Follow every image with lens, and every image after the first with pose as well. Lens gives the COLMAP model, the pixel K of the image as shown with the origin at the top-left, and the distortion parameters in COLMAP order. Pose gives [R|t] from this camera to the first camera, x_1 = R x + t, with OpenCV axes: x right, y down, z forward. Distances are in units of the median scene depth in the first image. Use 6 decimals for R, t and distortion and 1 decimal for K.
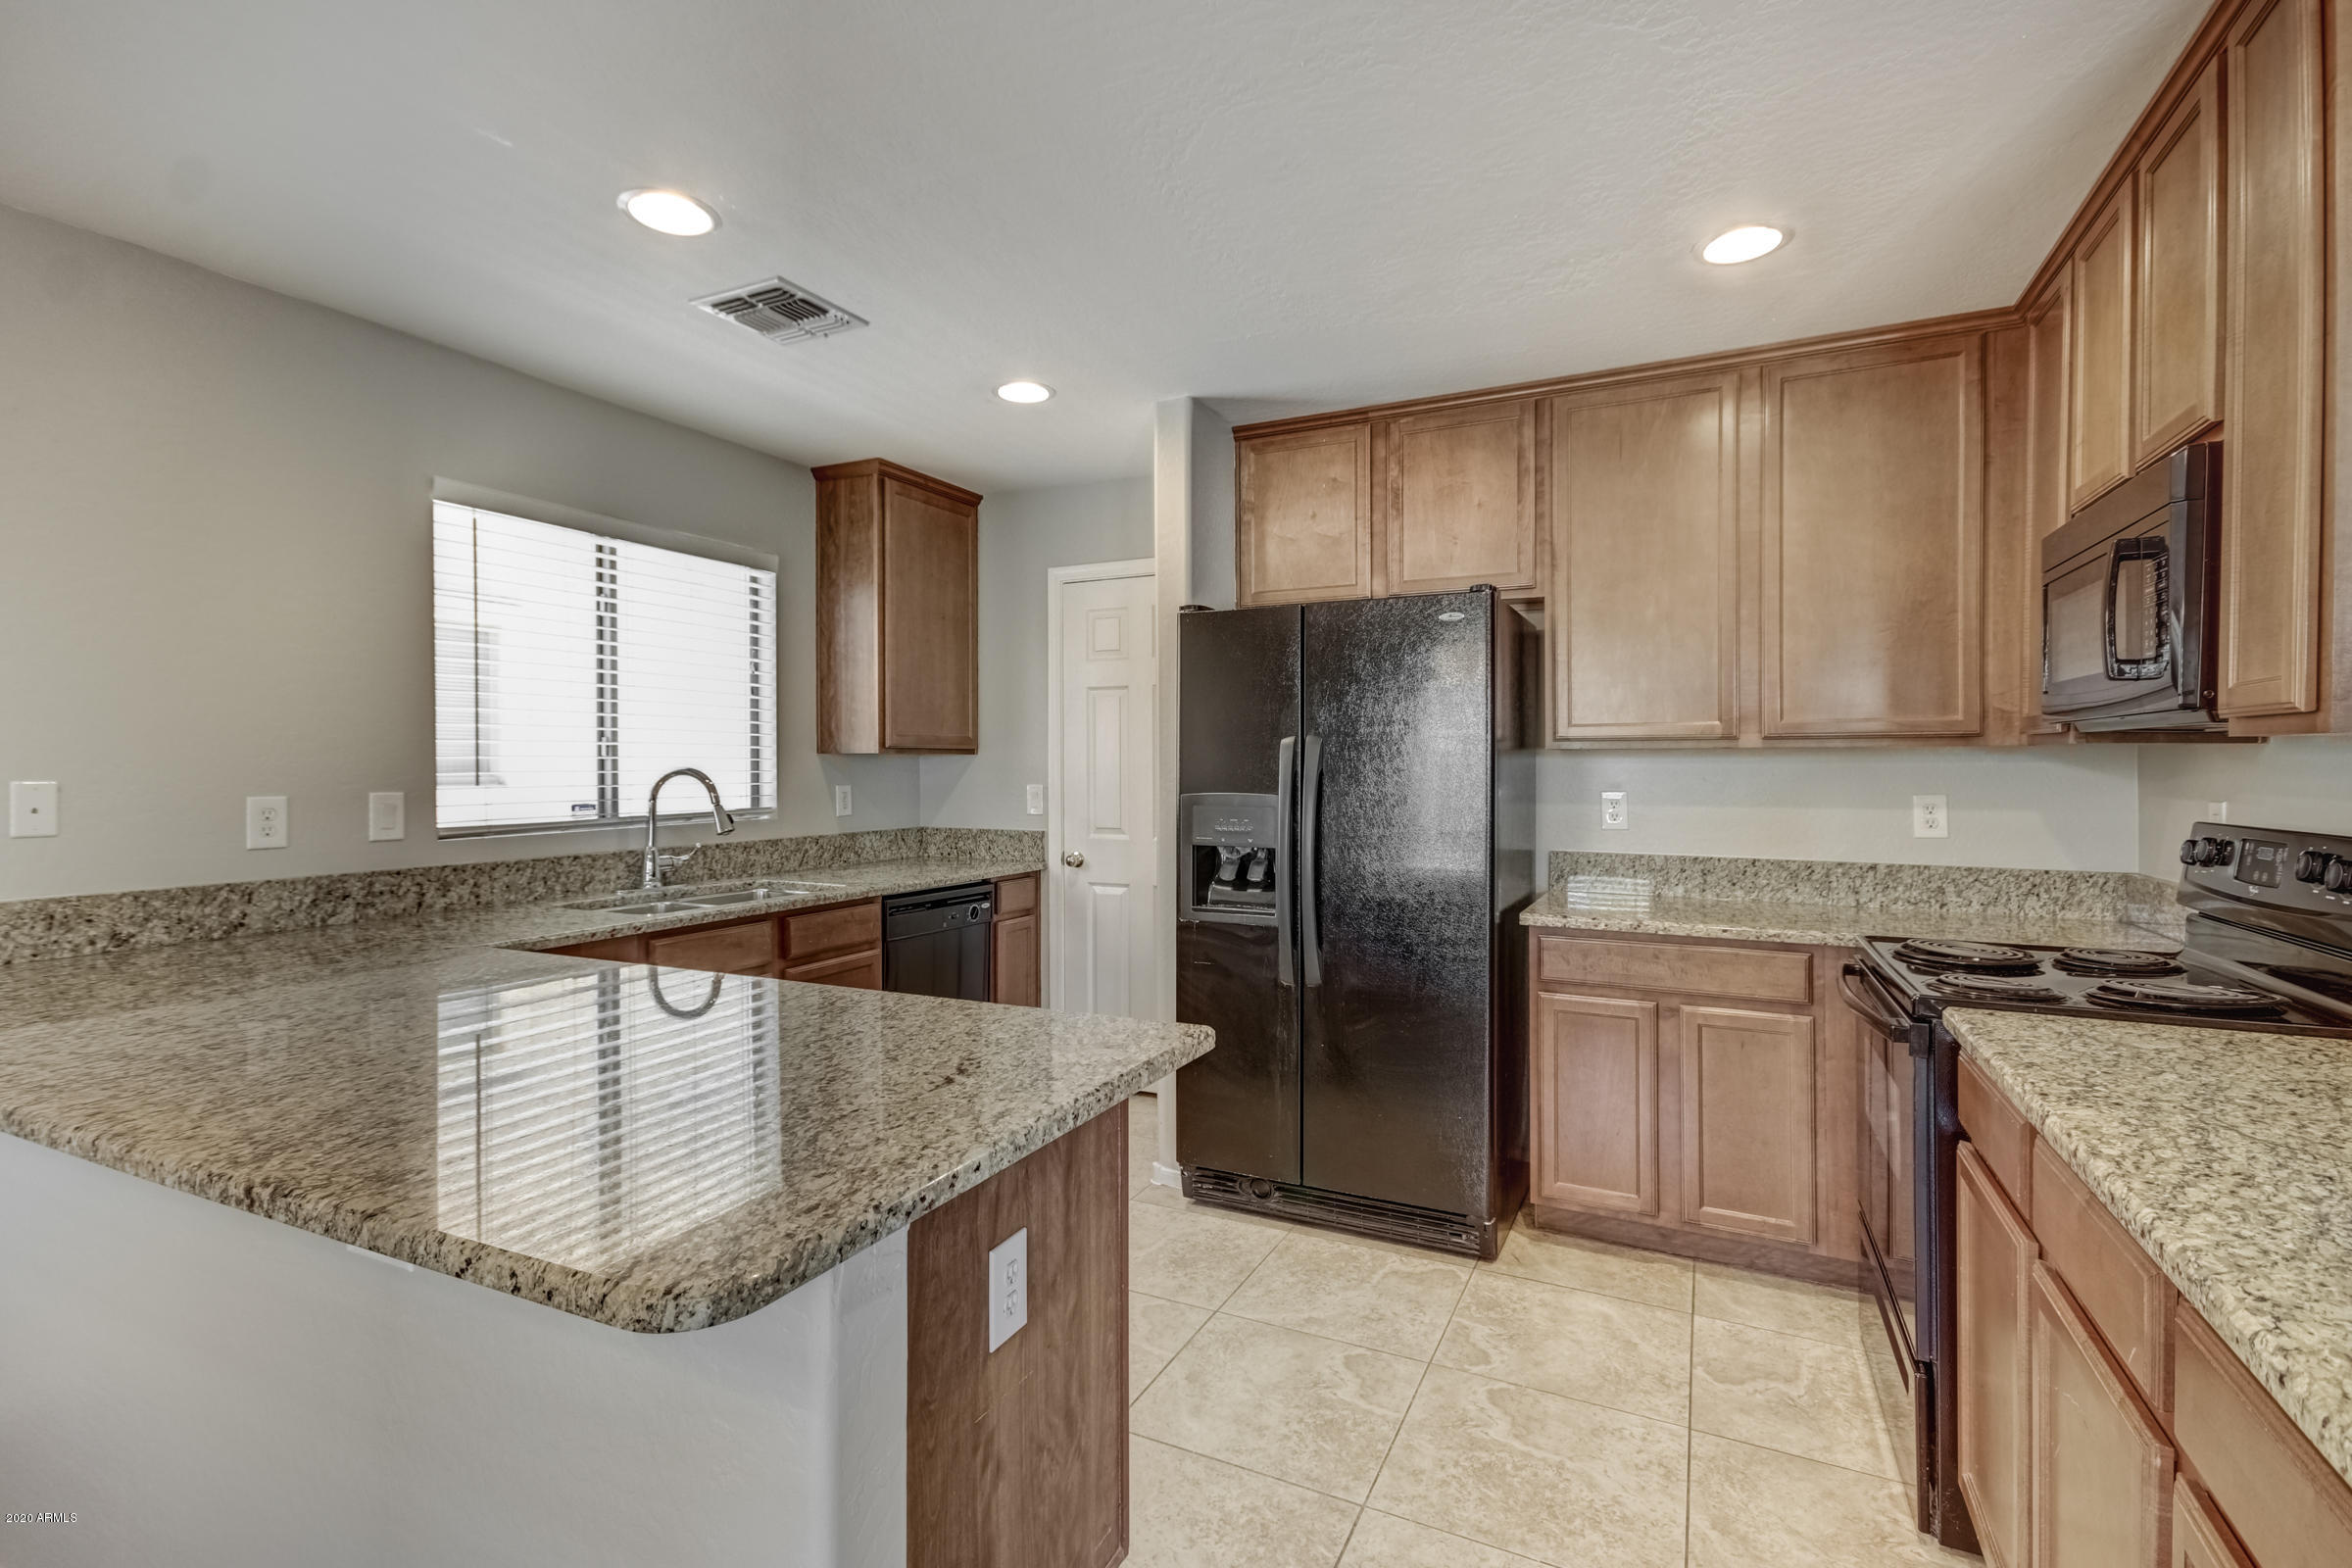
lens RADIAL K [[1106.2, 0, 1167.0], [0, 1106.2, 764.7], [0, 0, 1]] dist [0.014111, -0.000851]
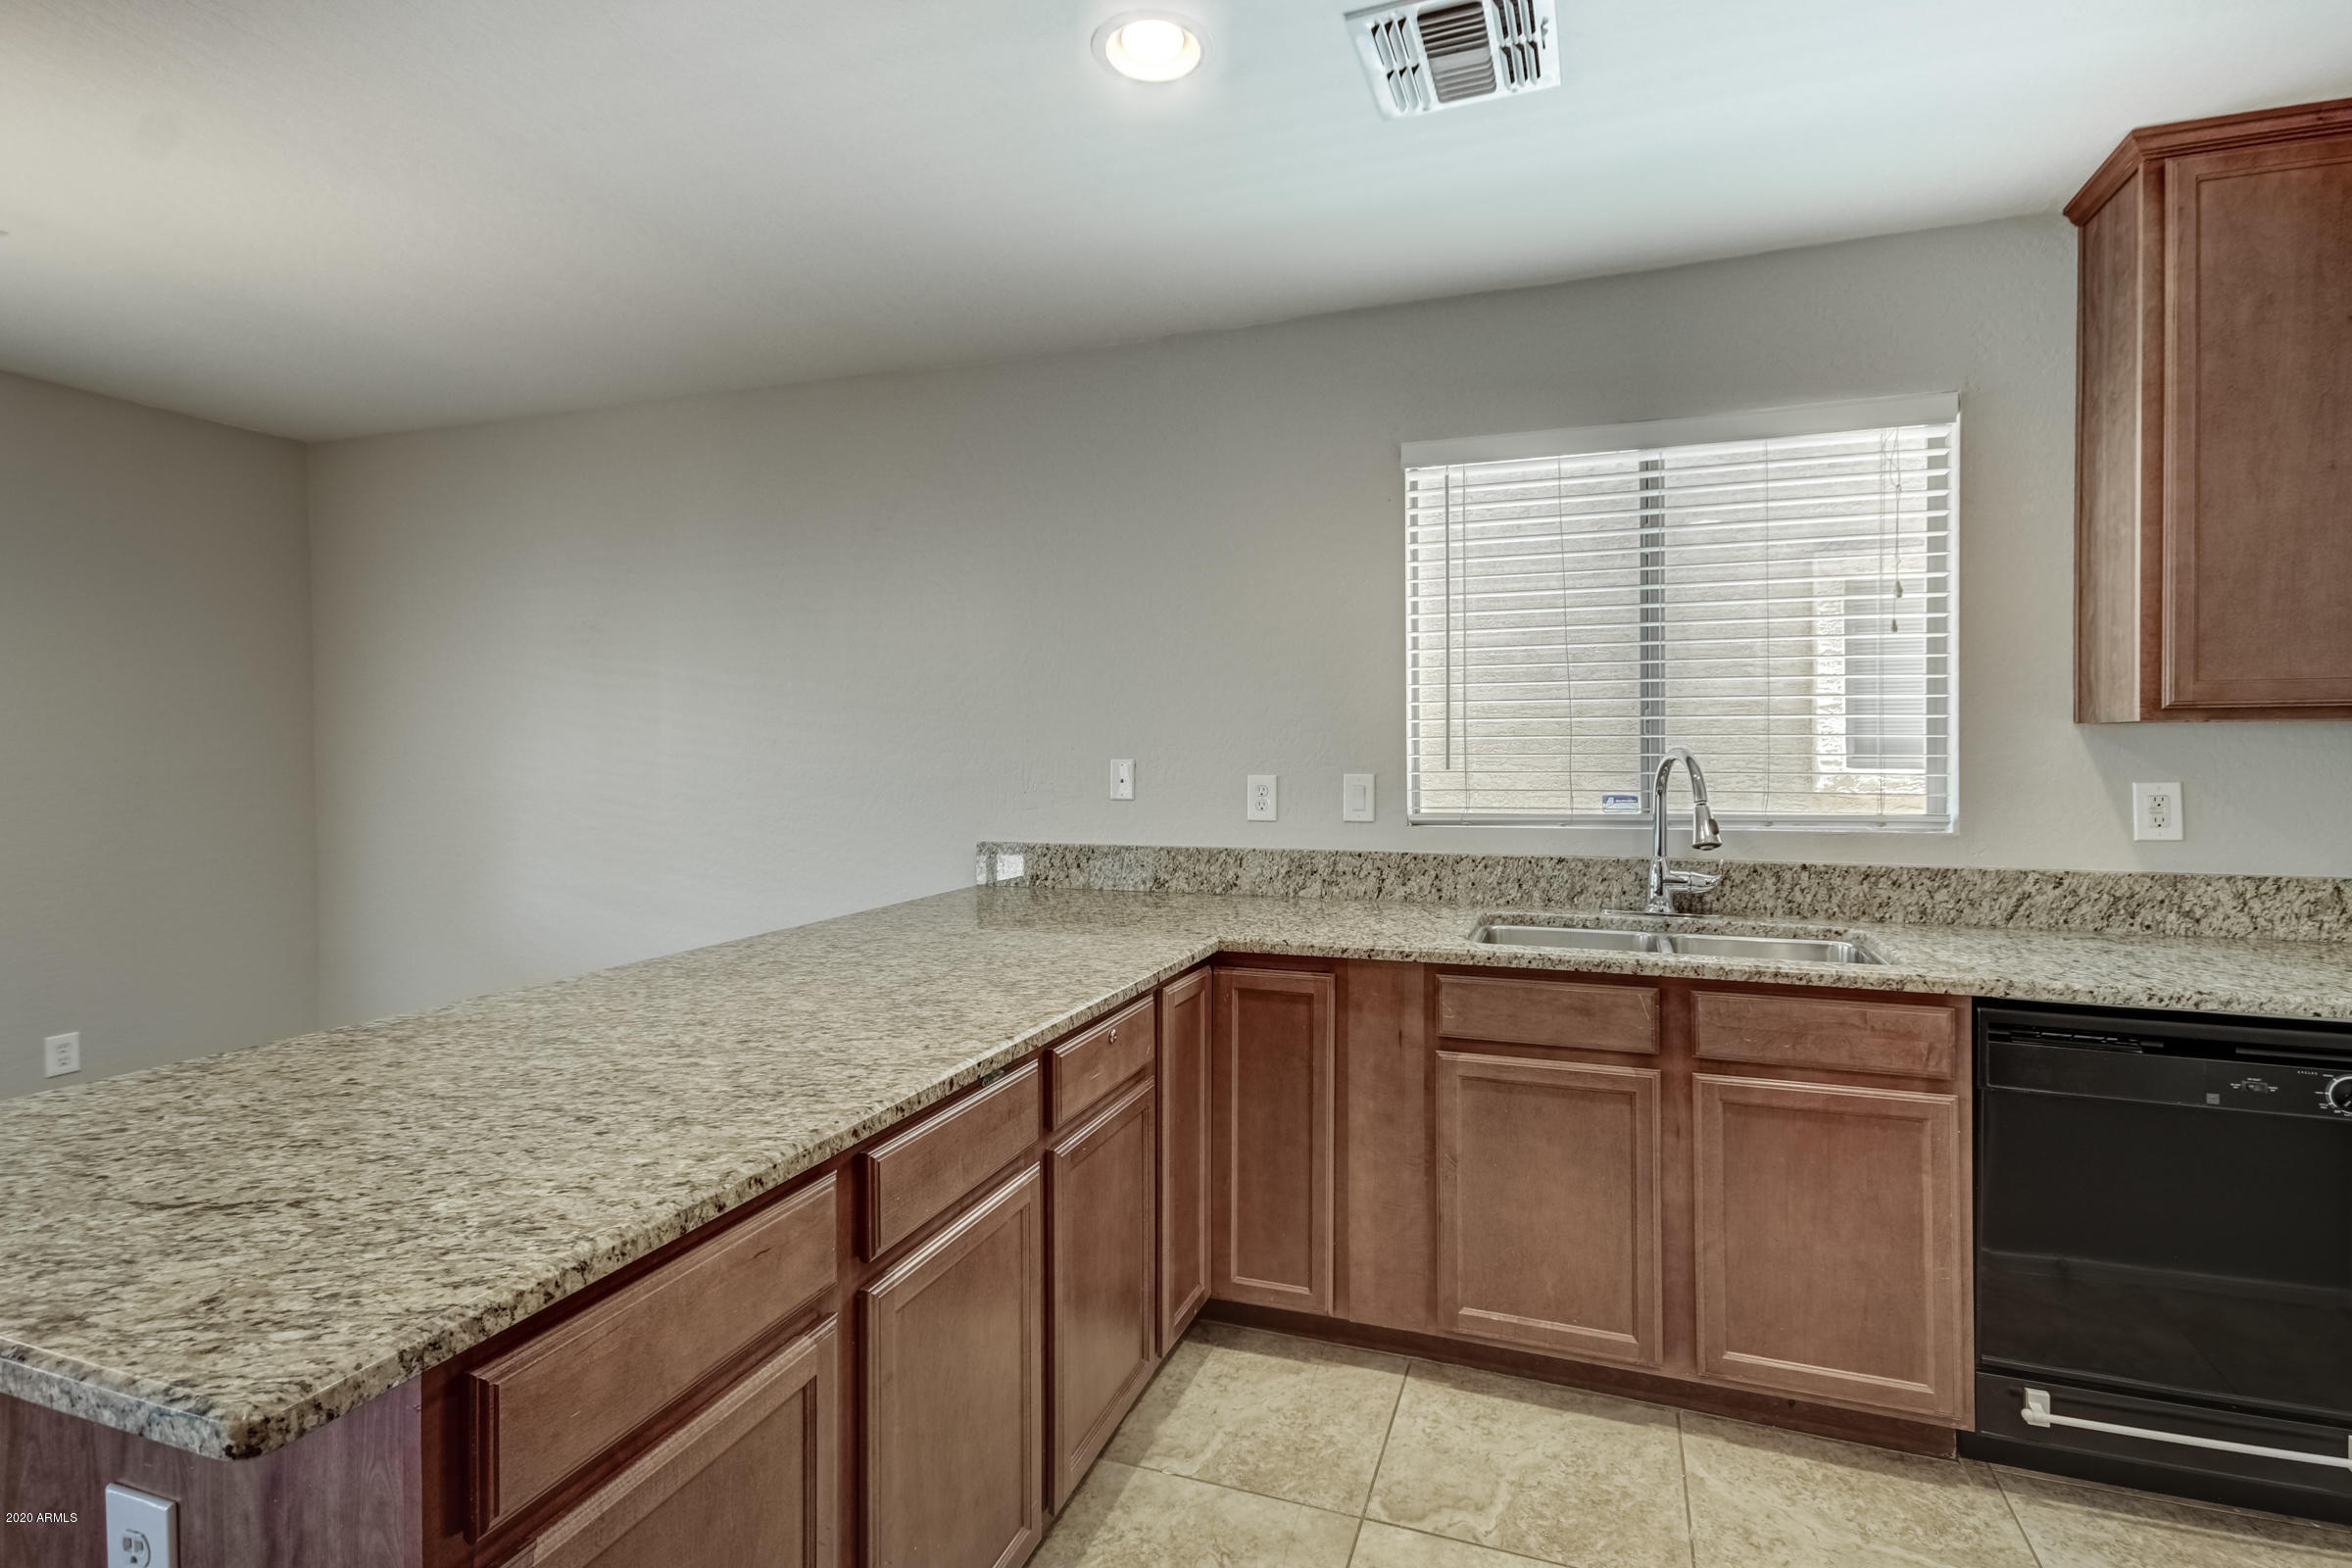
lens RADIAL K [[1106.2, 0, 1167.0], [0, 1106.2, 764.7], [0, 0, 1]] dist [0.014111, -0.000851]
pose [[0.124209, 0.018884, -0.992076, 0.276300], [0.004863, 0.999795, 0.019640, -0.004071], [0.992244, -0.007264, 0.124092, 0.724077]]
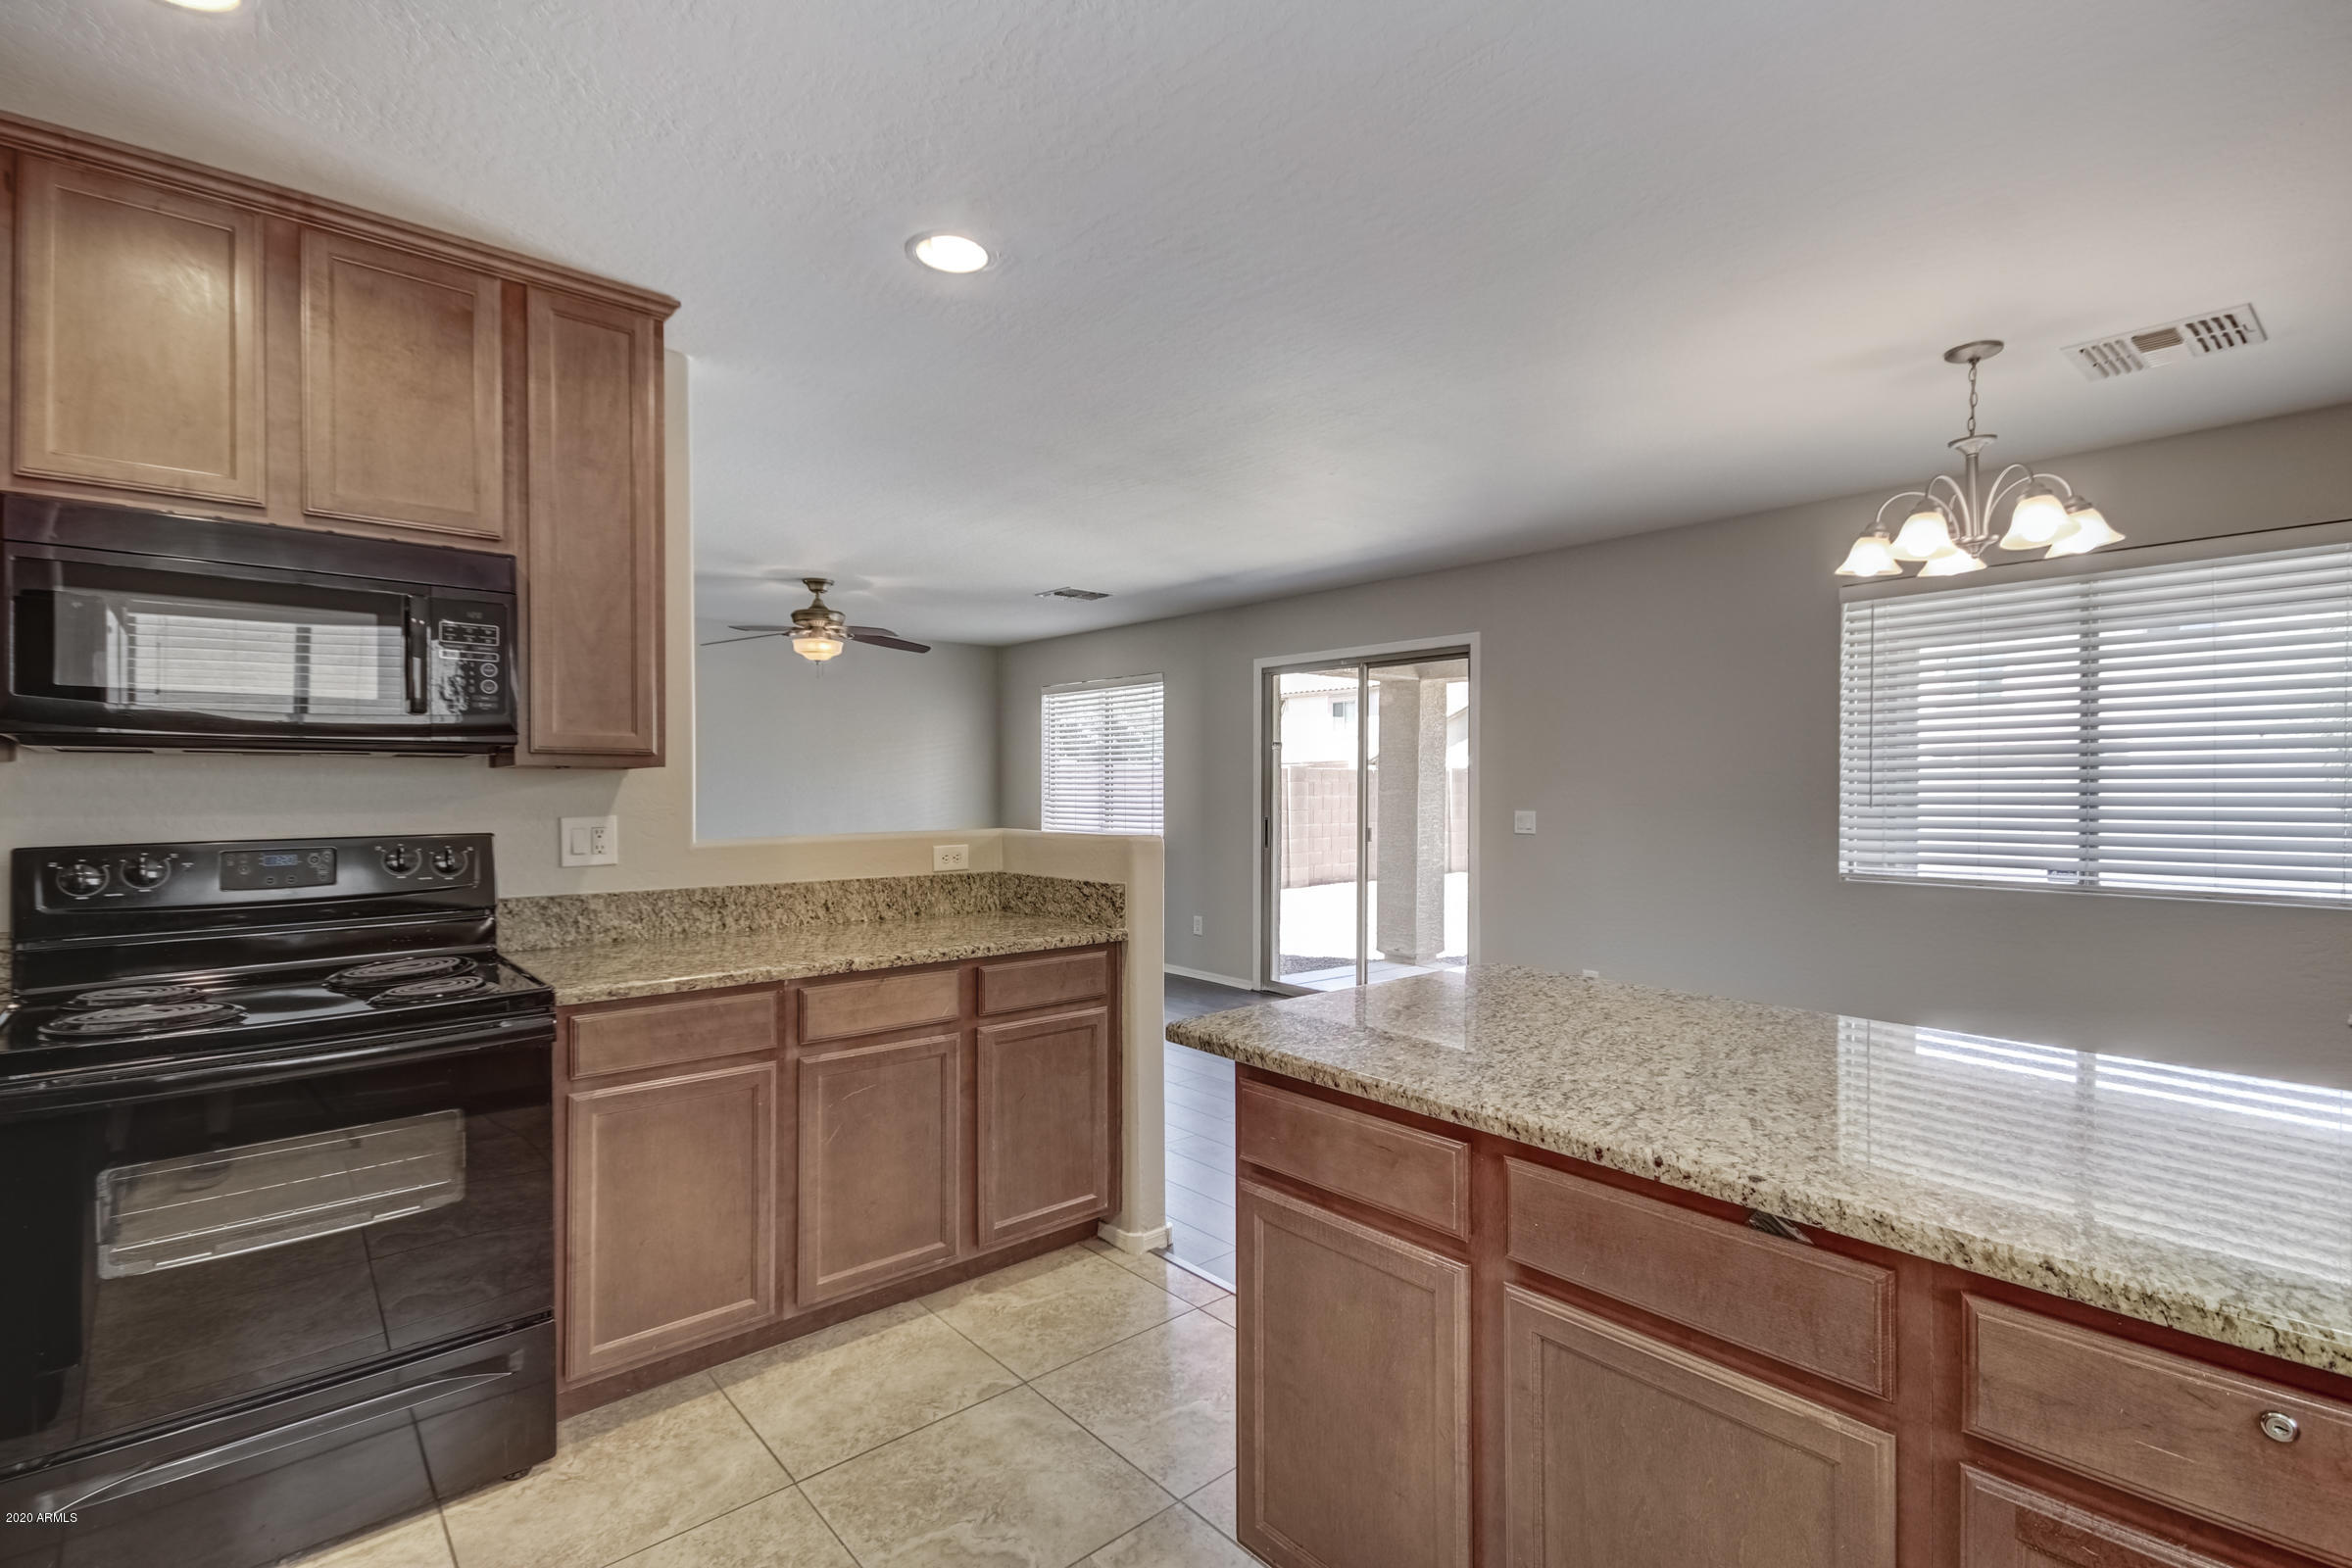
lens RADIAL K [[1178.6, 0, 1182.9], [0, 1178.6, 775.8], [0, 0, 1]] dist [0.022719, -0.000252]
pose [[-0.932037, 0.001430, 0.362361, -0.227144], [-0.000906, 0.999980, -0.006276, -0.001530], [-0.362363, -0.006178, -0.932017, 1.183155]]
